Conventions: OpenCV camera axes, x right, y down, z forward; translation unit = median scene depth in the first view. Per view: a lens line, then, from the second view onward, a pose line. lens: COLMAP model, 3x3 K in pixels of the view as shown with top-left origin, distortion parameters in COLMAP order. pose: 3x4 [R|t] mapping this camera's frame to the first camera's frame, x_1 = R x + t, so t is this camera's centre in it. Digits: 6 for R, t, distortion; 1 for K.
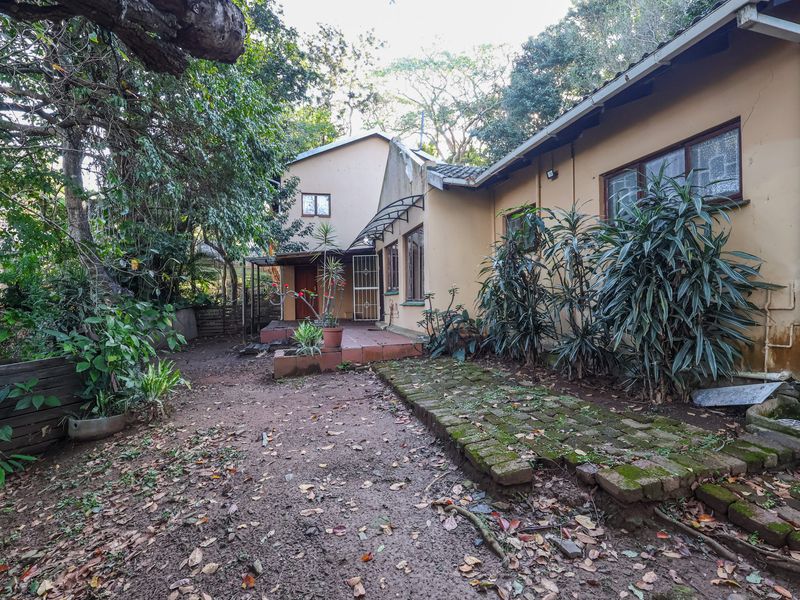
lens RADIAL K [[400.0, 0, 400.0], [0, 400.0, 300.0], [0, 0, 1]] dist [-0.000198, 0.000678]
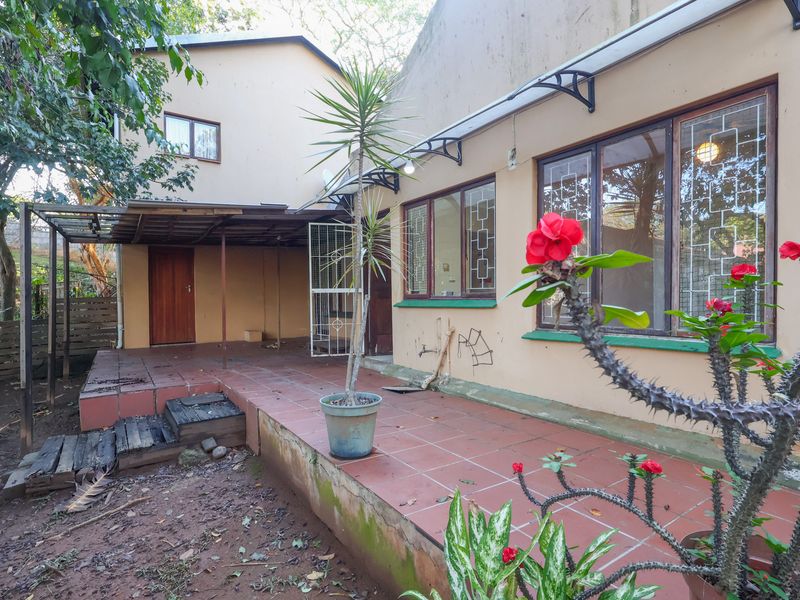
lens RADIAL K [[400.0, 0, 400.0], [0, 400.0, 300.0], [0, 0, 1]] dist [-0.000198, 0.000678]
pose [[0.934110, -0.000727, 0.356985, -0.142248], [-0.000832, 0.999991, 0.004215, -0.014740], [-0.356984, -0.004234, 0.934101, 0.381551]]
